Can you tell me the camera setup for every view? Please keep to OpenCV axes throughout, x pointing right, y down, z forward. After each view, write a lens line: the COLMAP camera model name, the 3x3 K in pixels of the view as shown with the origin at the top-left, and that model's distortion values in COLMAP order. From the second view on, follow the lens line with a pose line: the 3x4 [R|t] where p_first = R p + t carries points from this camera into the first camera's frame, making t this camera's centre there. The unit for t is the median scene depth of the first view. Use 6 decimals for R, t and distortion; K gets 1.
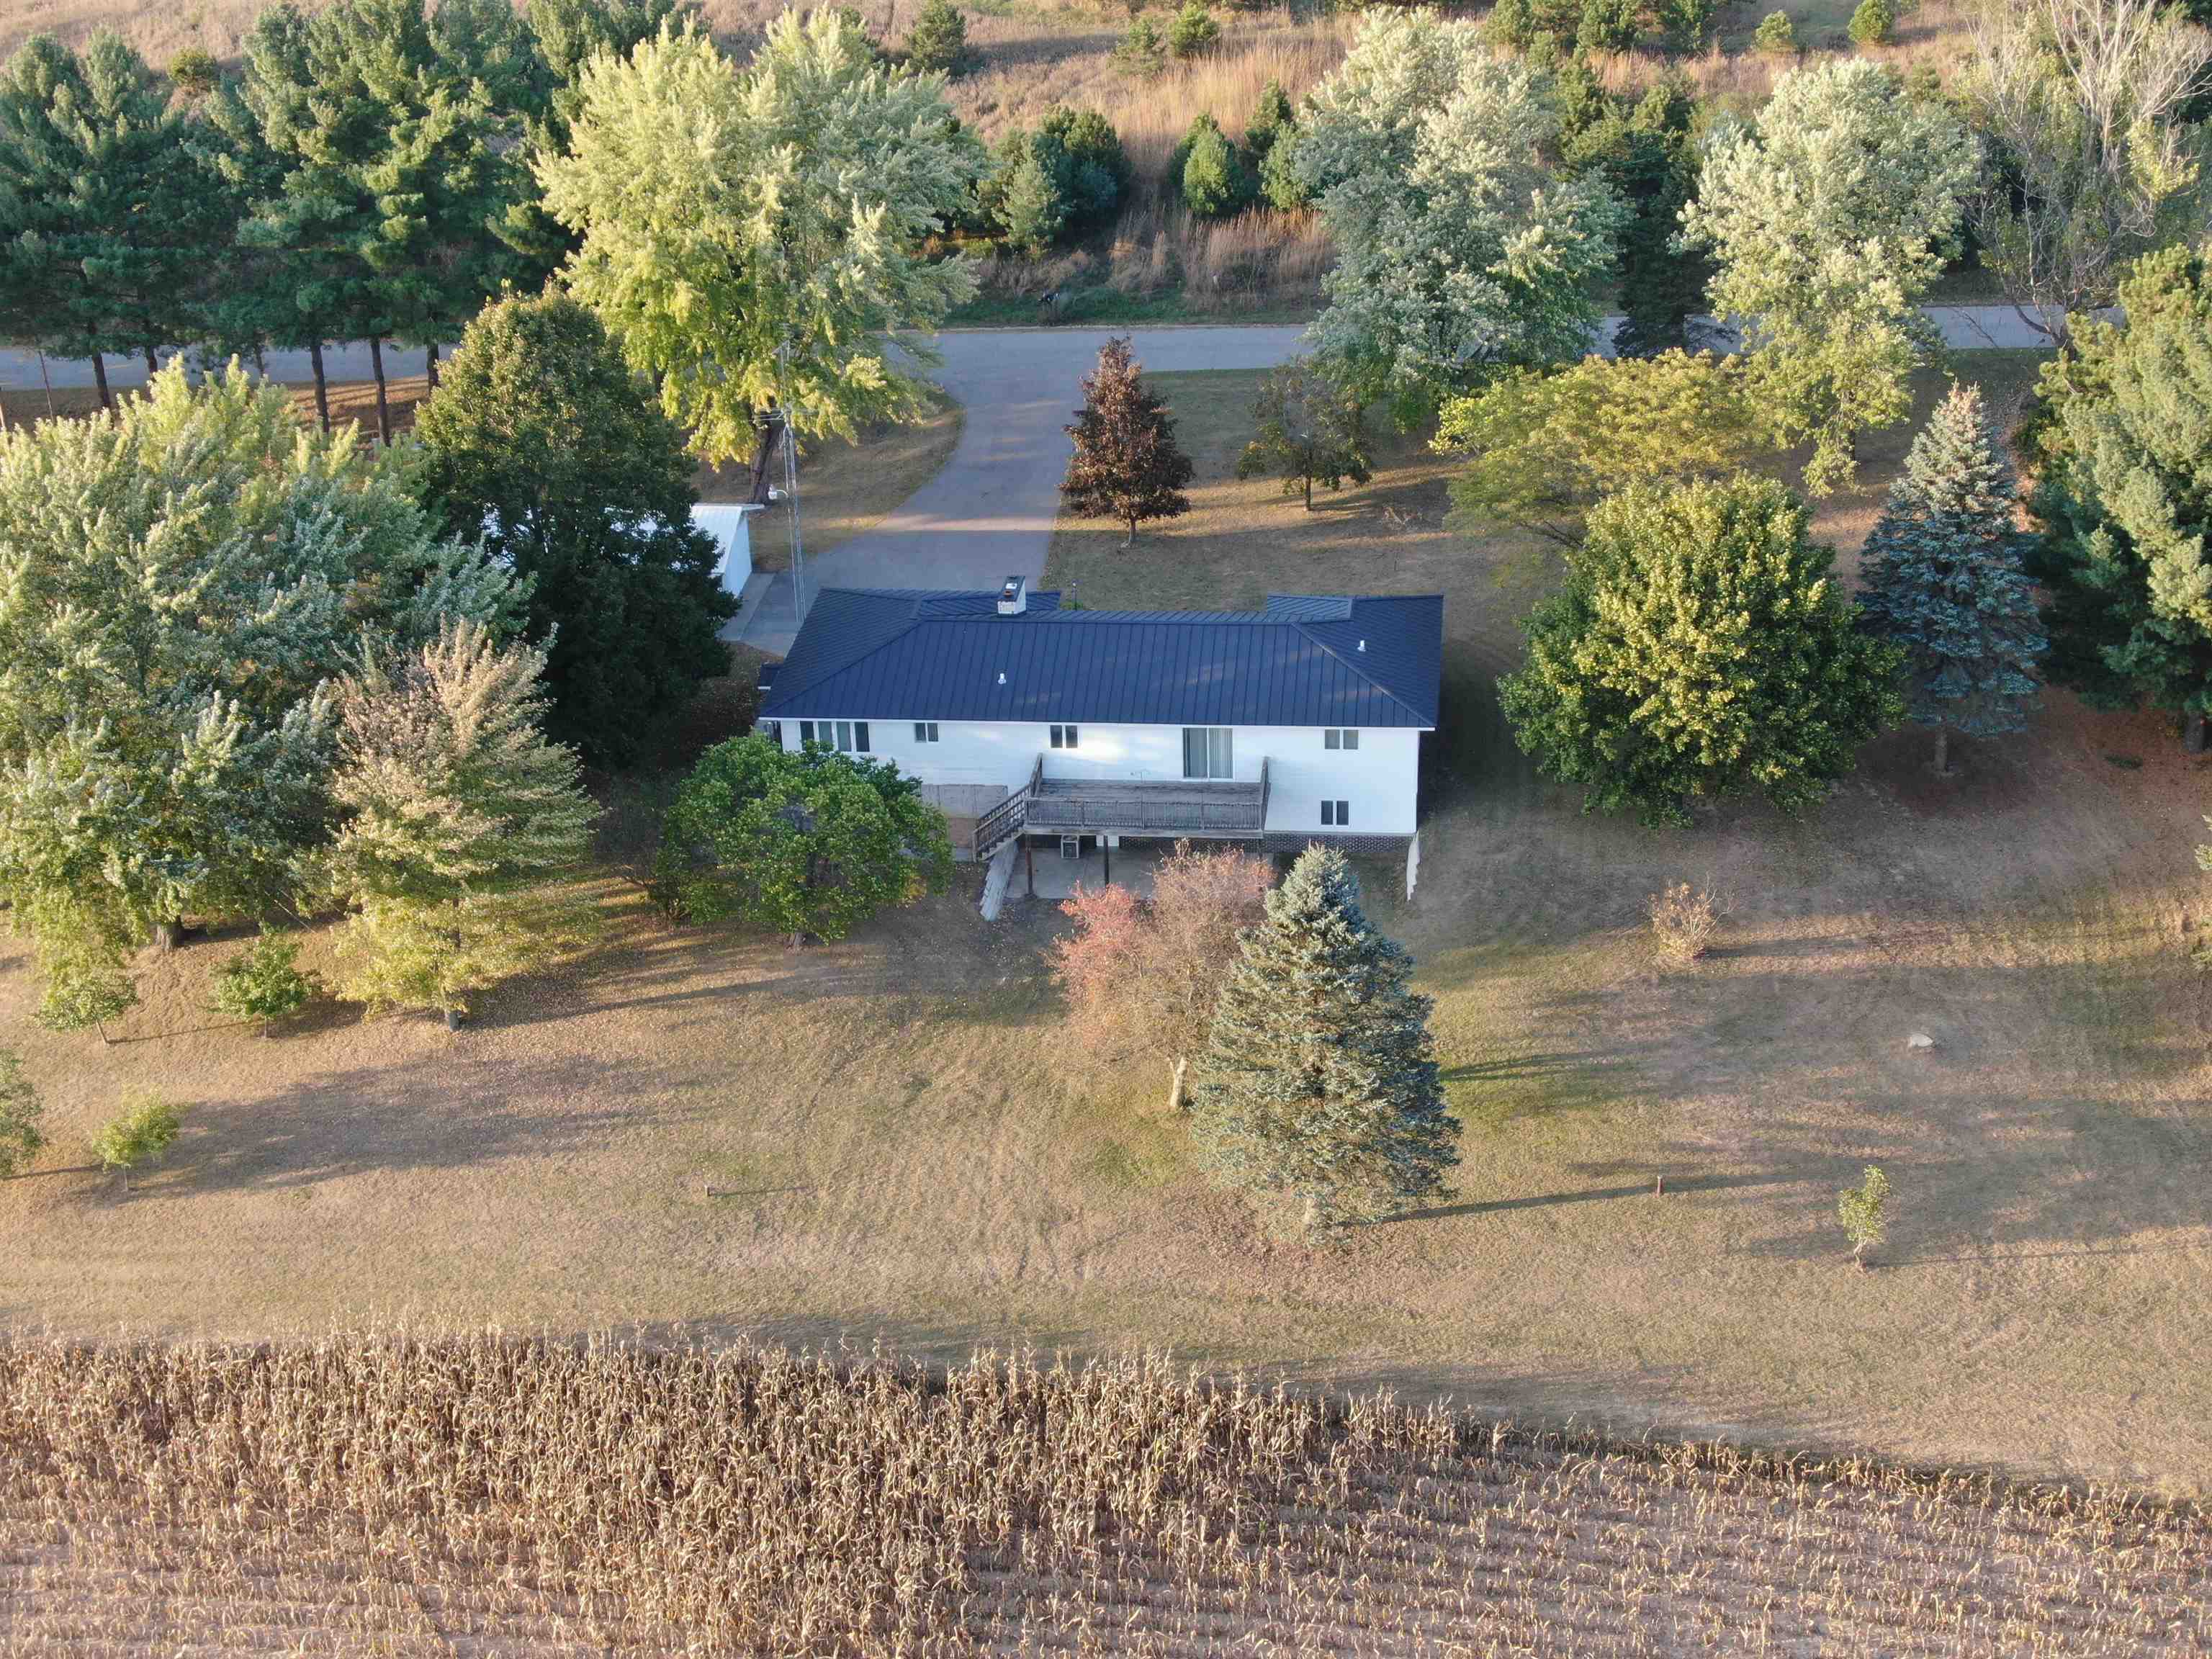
lens RADIAL K [[3240.8, 0, 1106.9], [0, 3240.8, 832.0], [0, 0, 1]] dist [-0.017934, 0.000000]
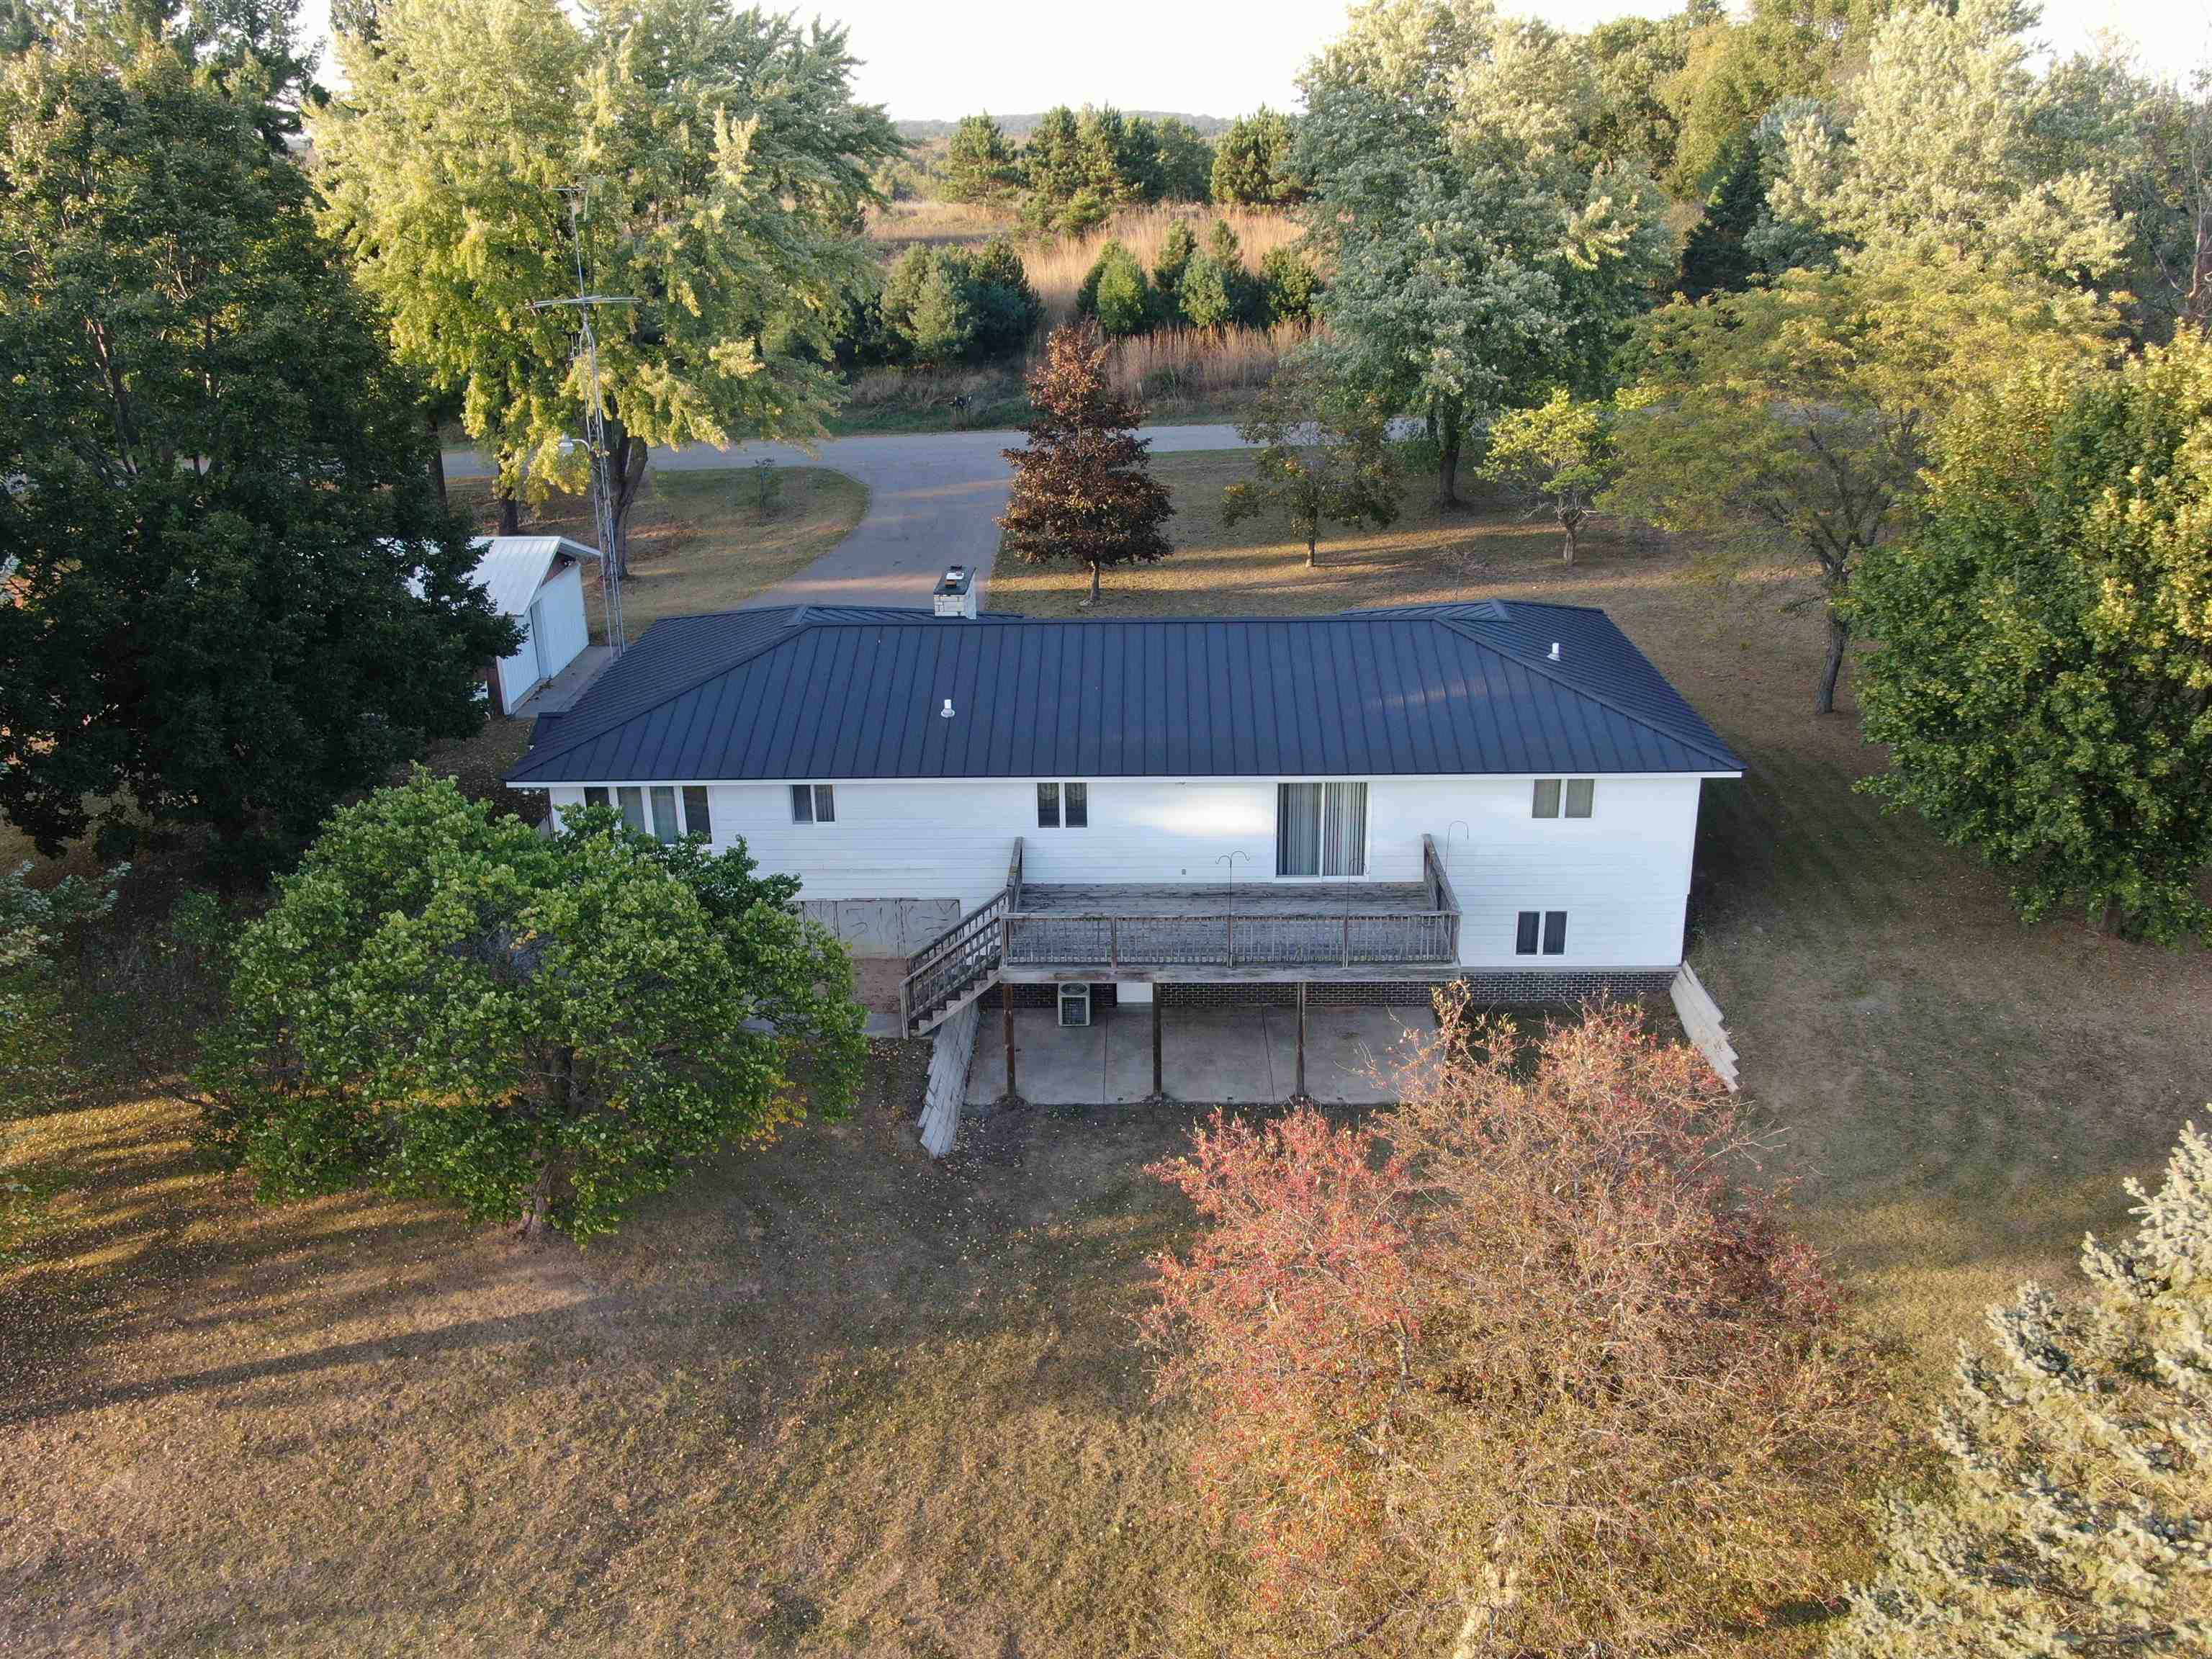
lens RADIAL K [[1889.4, 0, 1102.9], [0, 1889.4, 820.9], [0, 0, 1]] dist [-0.055604, 0.002335]
pose [[0.996645, -0.017597, 0.079932, -0.032299], [0.024437, 0.996045, -0.085420, 0.000849], [-0.078113, 0.087086, 0.993134, 0.678707]]
